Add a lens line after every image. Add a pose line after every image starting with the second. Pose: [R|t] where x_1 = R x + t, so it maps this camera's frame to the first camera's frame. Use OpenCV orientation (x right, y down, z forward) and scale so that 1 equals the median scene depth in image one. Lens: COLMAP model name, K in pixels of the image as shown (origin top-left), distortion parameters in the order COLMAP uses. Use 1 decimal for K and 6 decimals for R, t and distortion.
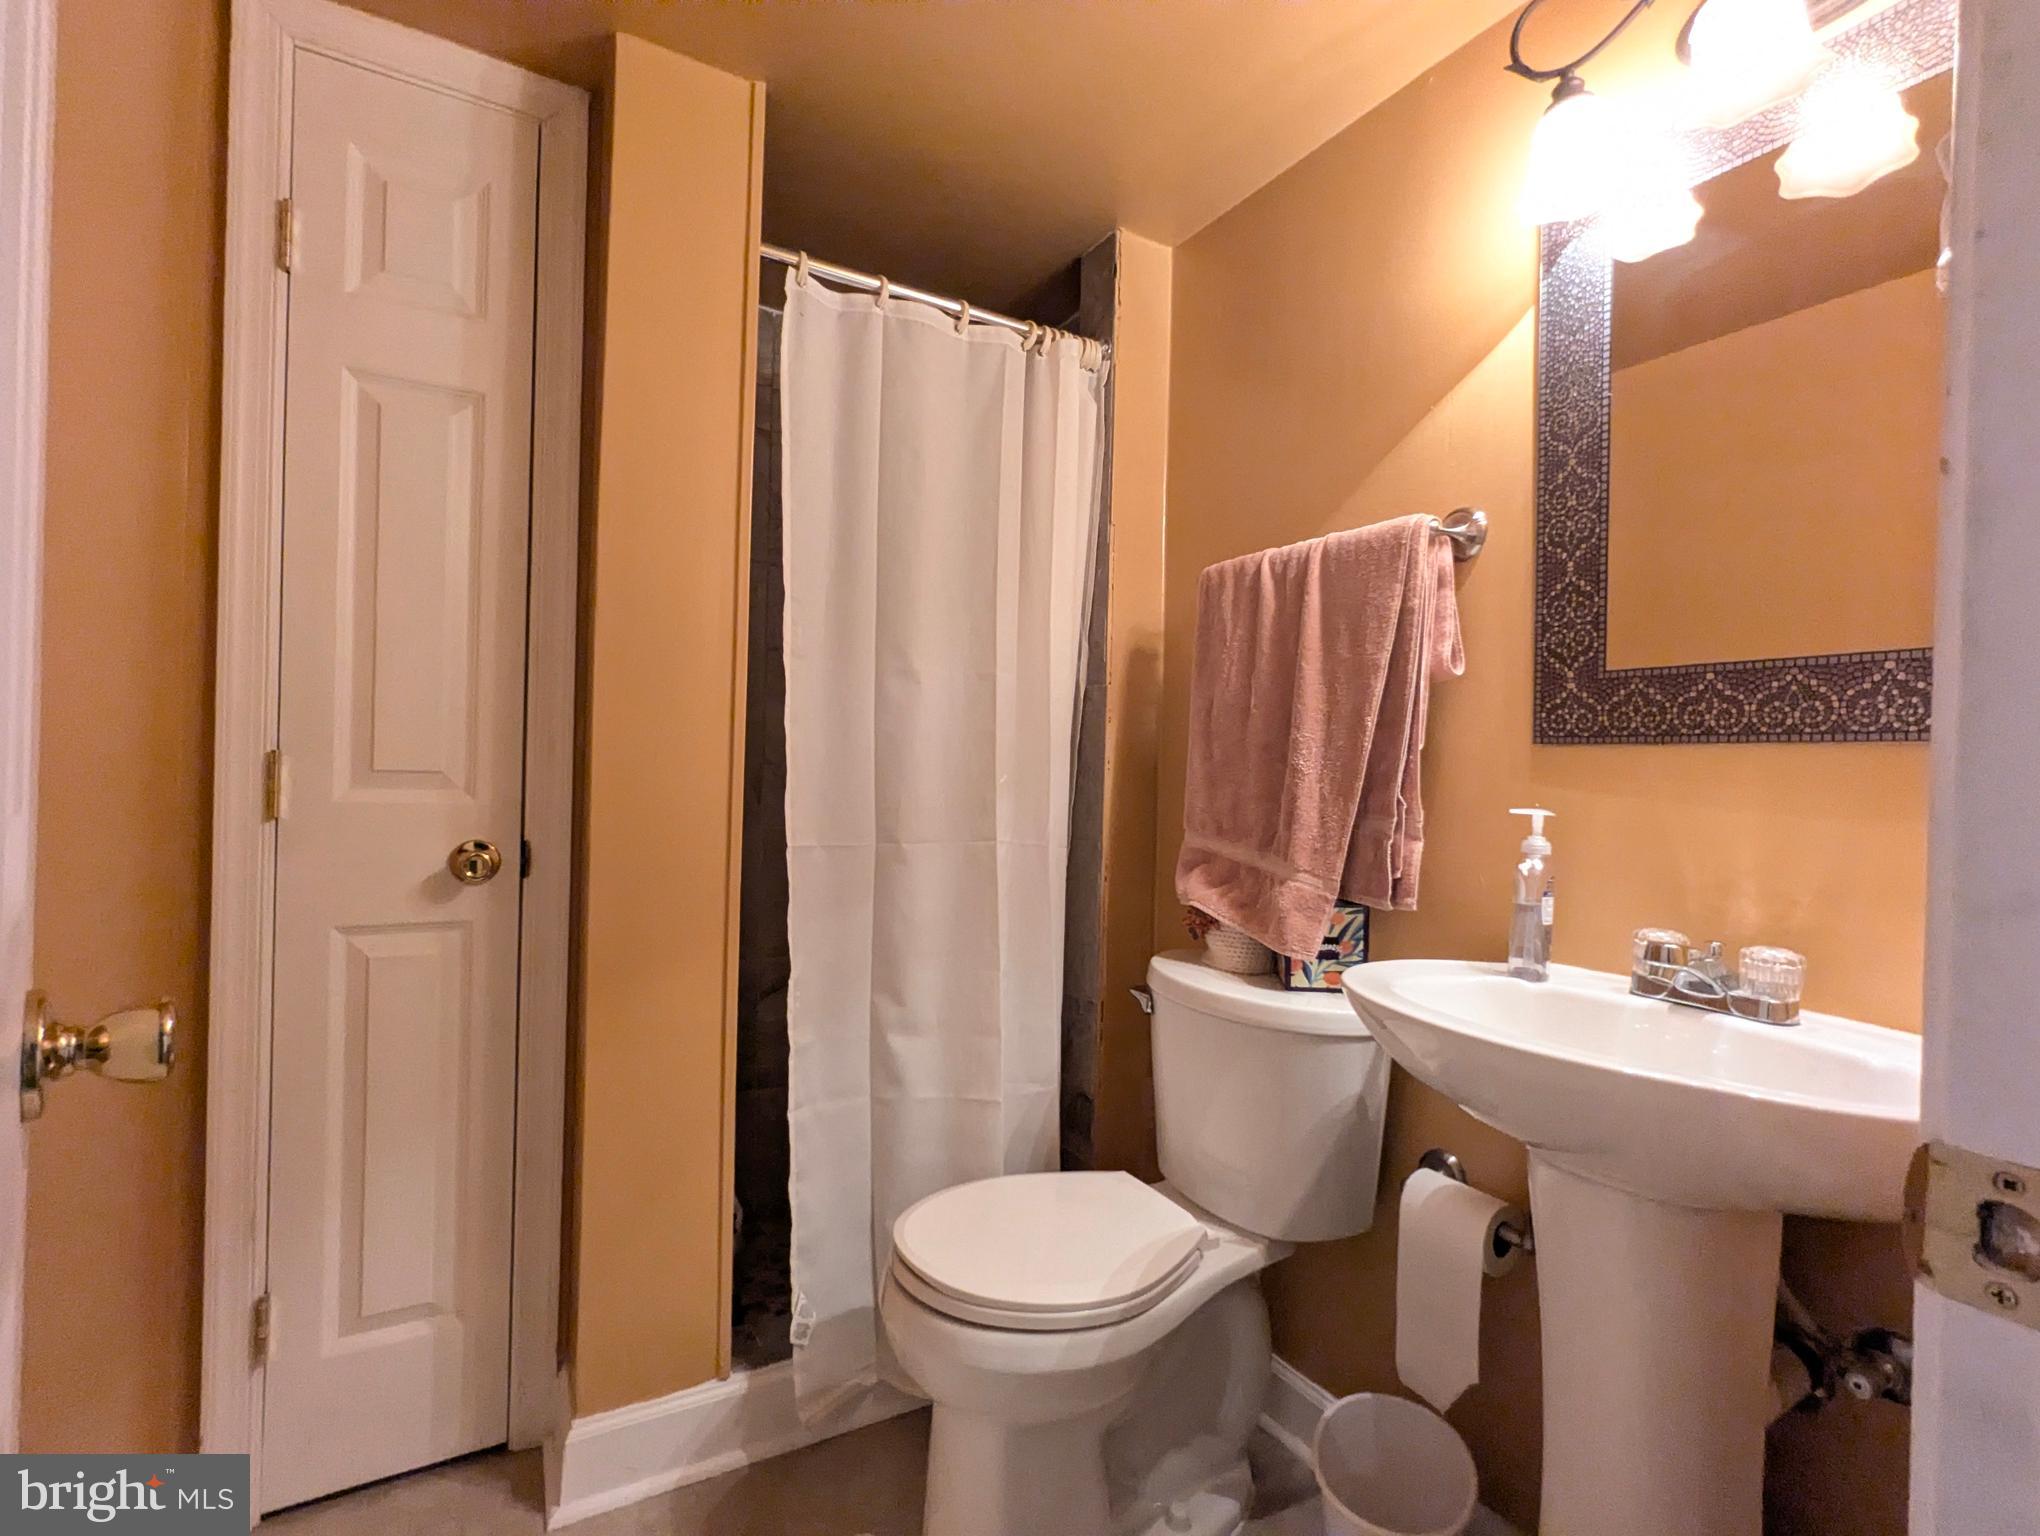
lens RADIAL K [[965.8, 0, 1017.1], [0, 965.8, 780.7], [0, 0, 1]] dist [-0.002395, 0.003054]
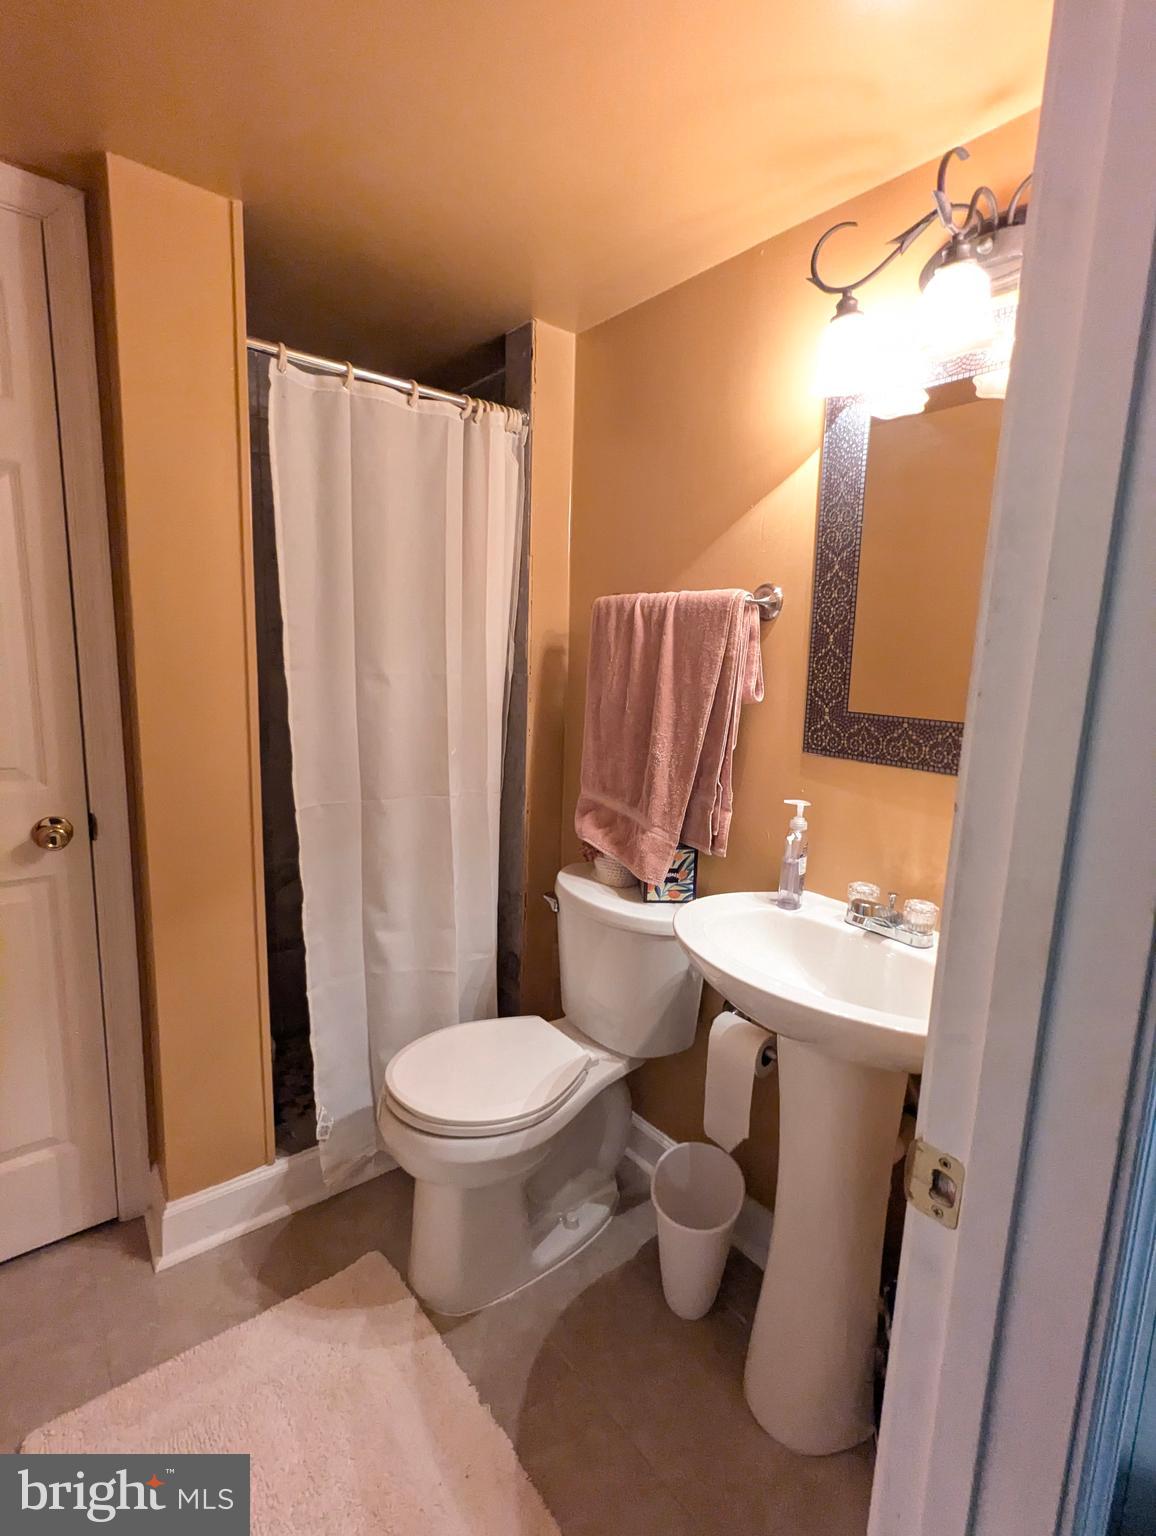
lens RADIAL K [[727.2, 0, 573.5], [0, 727.2, 769.2], [0, 0, 1]] dist [-0.002395, 0.003054]
pose [[0.989597, -0.018183, 0.142713, 0.009470], [-0.004797, 0.987259, 0.159050, -0.182436], [-0.143787, -0.158080, 0.976901, -0.074466]]
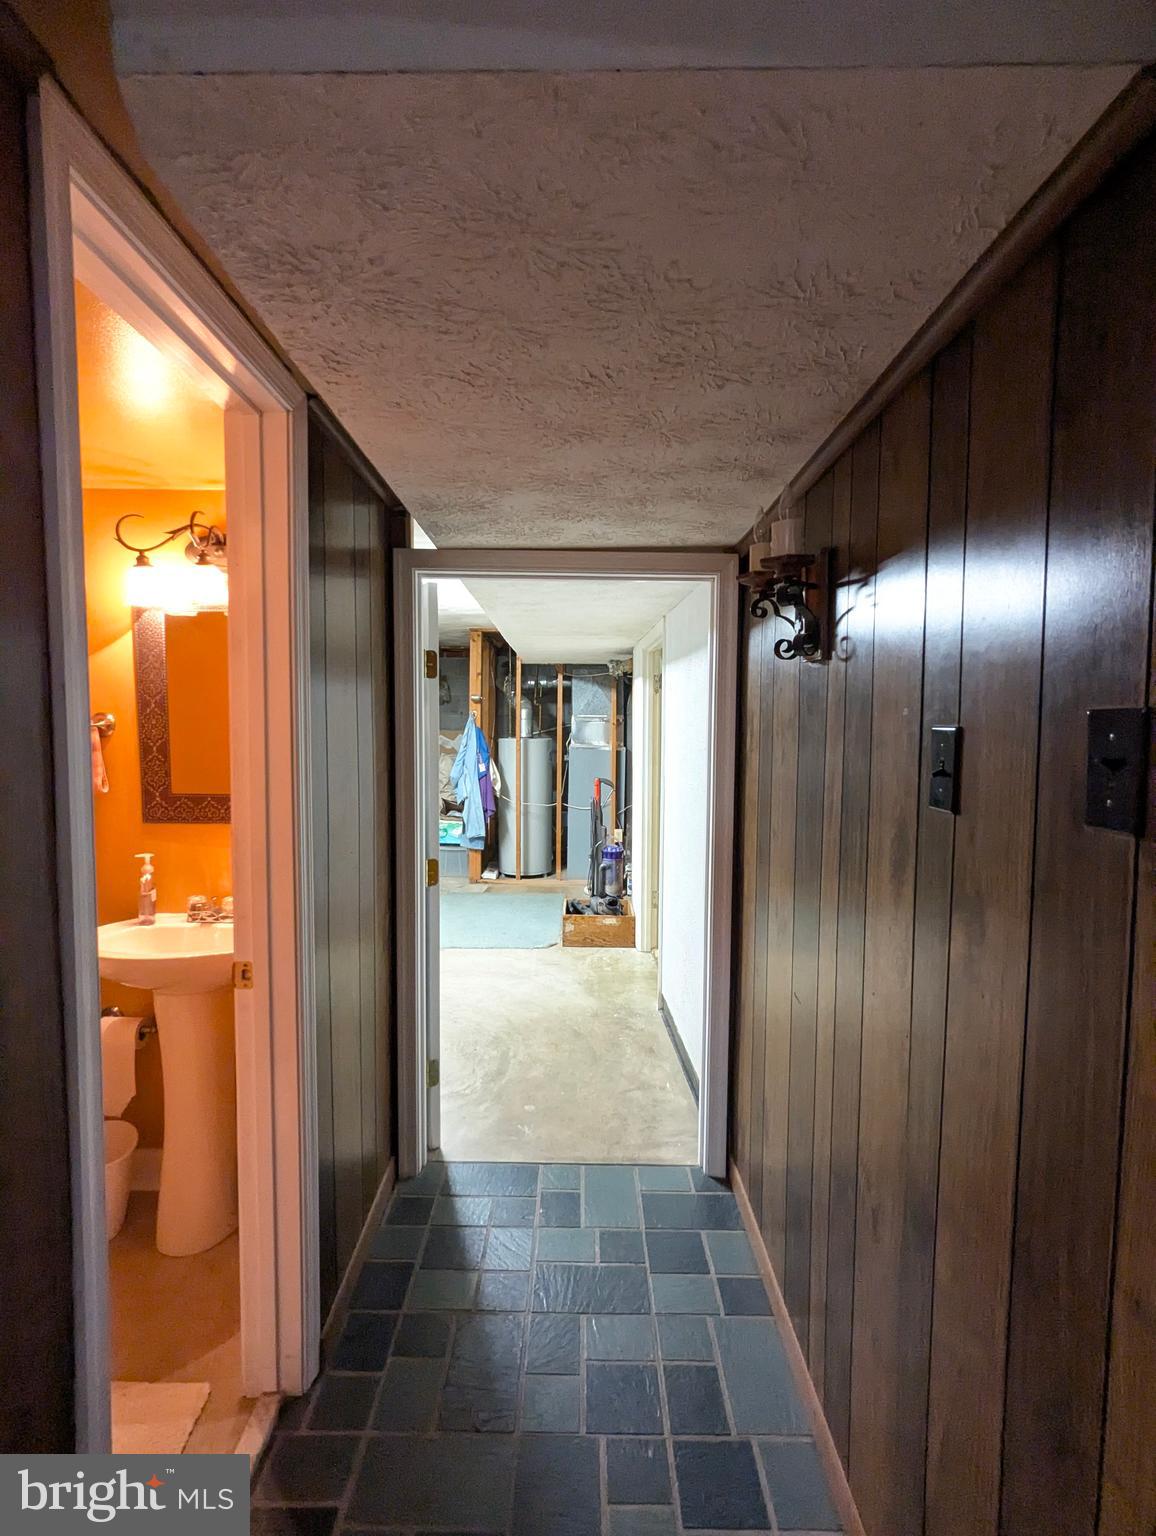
lens RADIAL K [[727.2, 0, 567.7], [0, 727.2, 771.0], [0, 0, 1]] dist [-0.002395, 0.003054]
pose [[0.509914, -0.074298, 0.857011, -0.412855], [0.012415, 0.996795, 0.079029, -0.272739], [-0.860136, -0.029659, 0.509202, -0.729235]]
